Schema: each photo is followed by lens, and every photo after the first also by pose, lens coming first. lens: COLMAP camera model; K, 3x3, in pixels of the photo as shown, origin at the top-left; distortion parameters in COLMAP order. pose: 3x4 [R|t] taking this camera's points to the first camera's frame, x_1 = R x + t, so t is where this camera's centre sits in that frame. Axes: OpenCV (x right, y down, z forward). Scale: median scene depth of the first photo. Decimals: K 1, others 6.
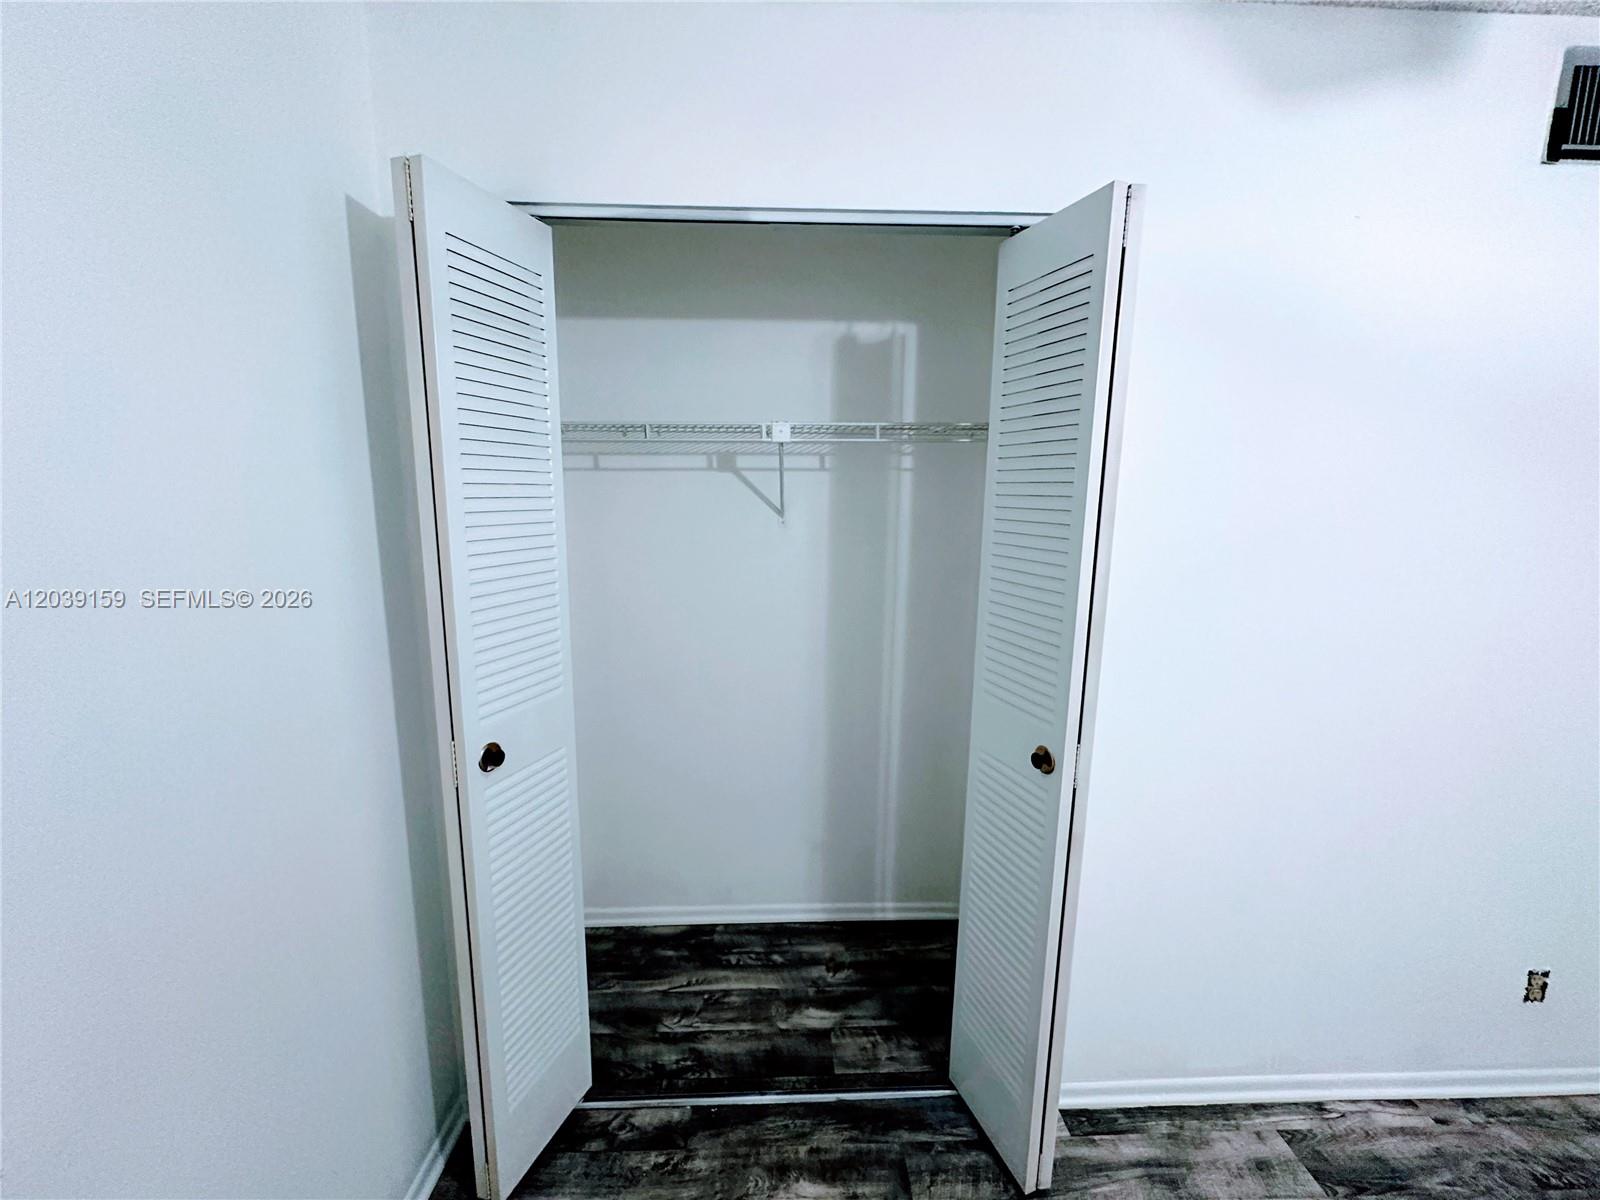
lens RADIAL K [[635.2, 0, 798.9], [0, 635.2, 596.5], [0, 0, 1]] dist [-0.001739, 0.000110]
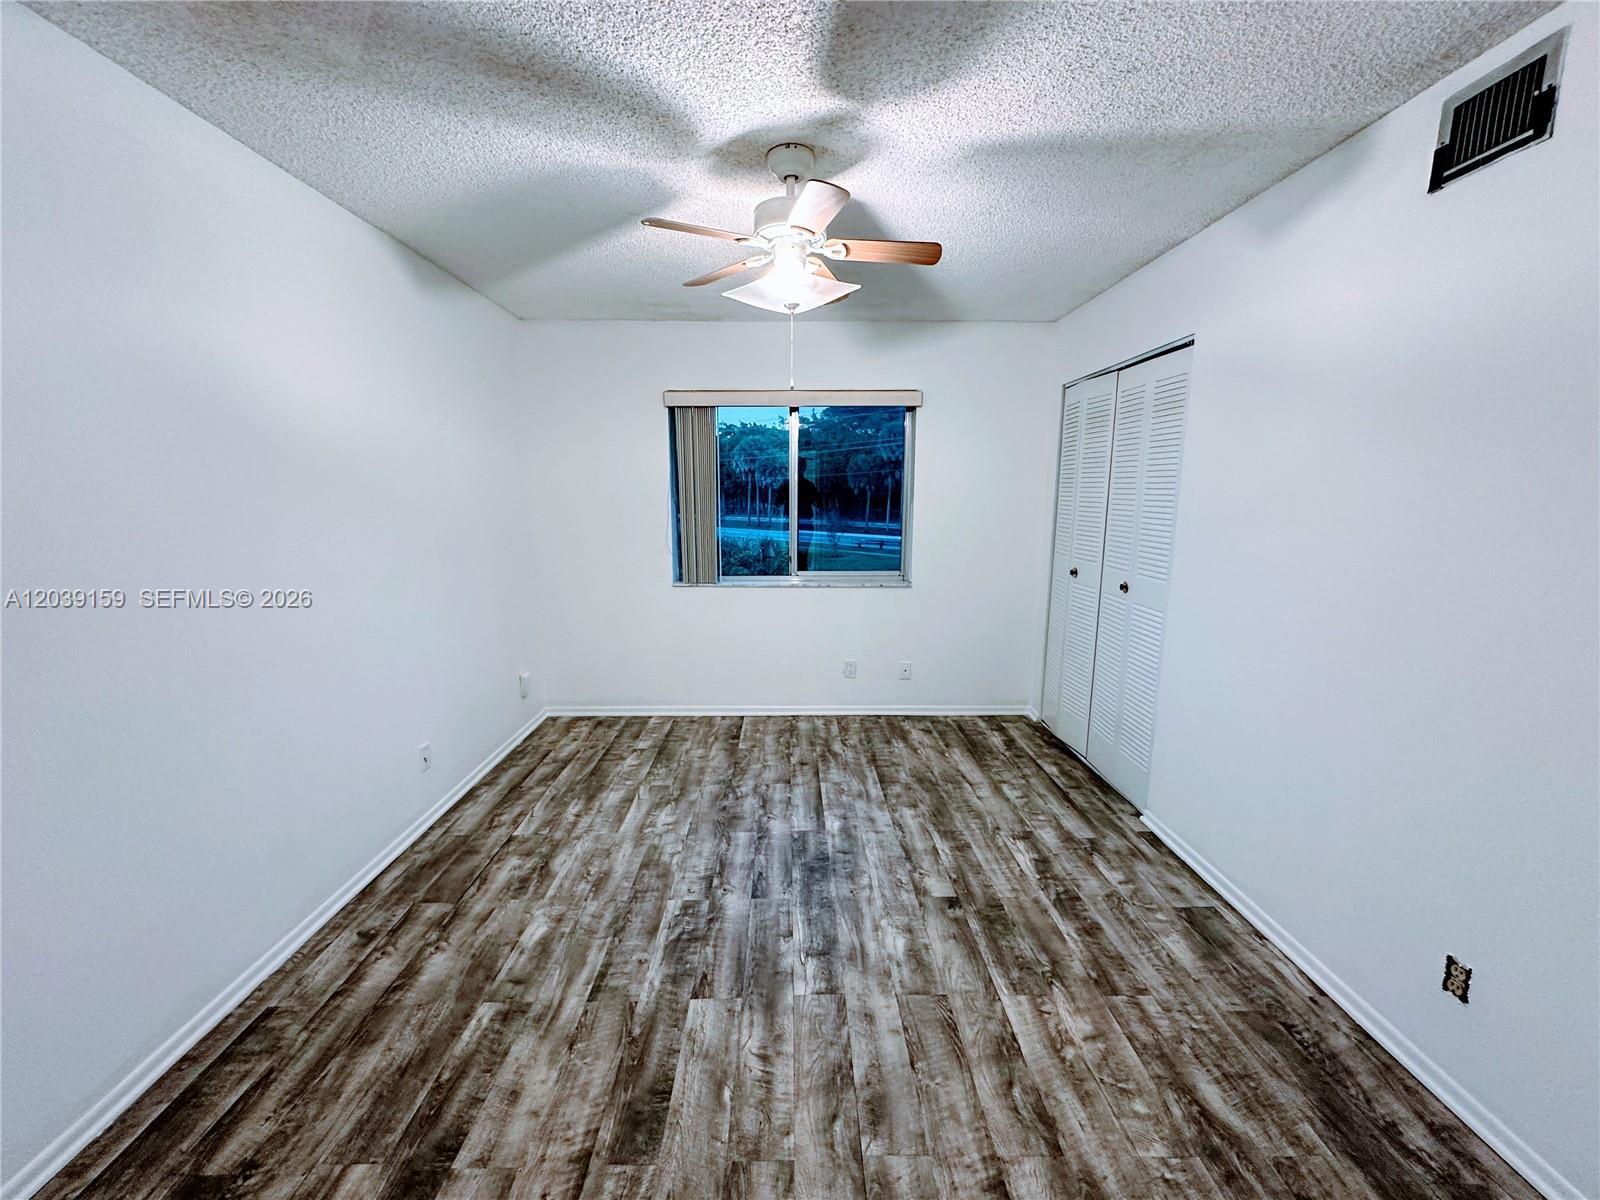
lens RADIAL K [[635.2, 0, 798.9], [0, 635.2, 596.5], [0, 0, 1]] dist [-0.001739, 0.000110]
pose [[-0.017558, 0.153992, -0.987916, 2.195145], [-0.166969, 0.973742, 0.154750, 0.082060], [0.985806, 0.167668, 0.008615, -0.079293]]
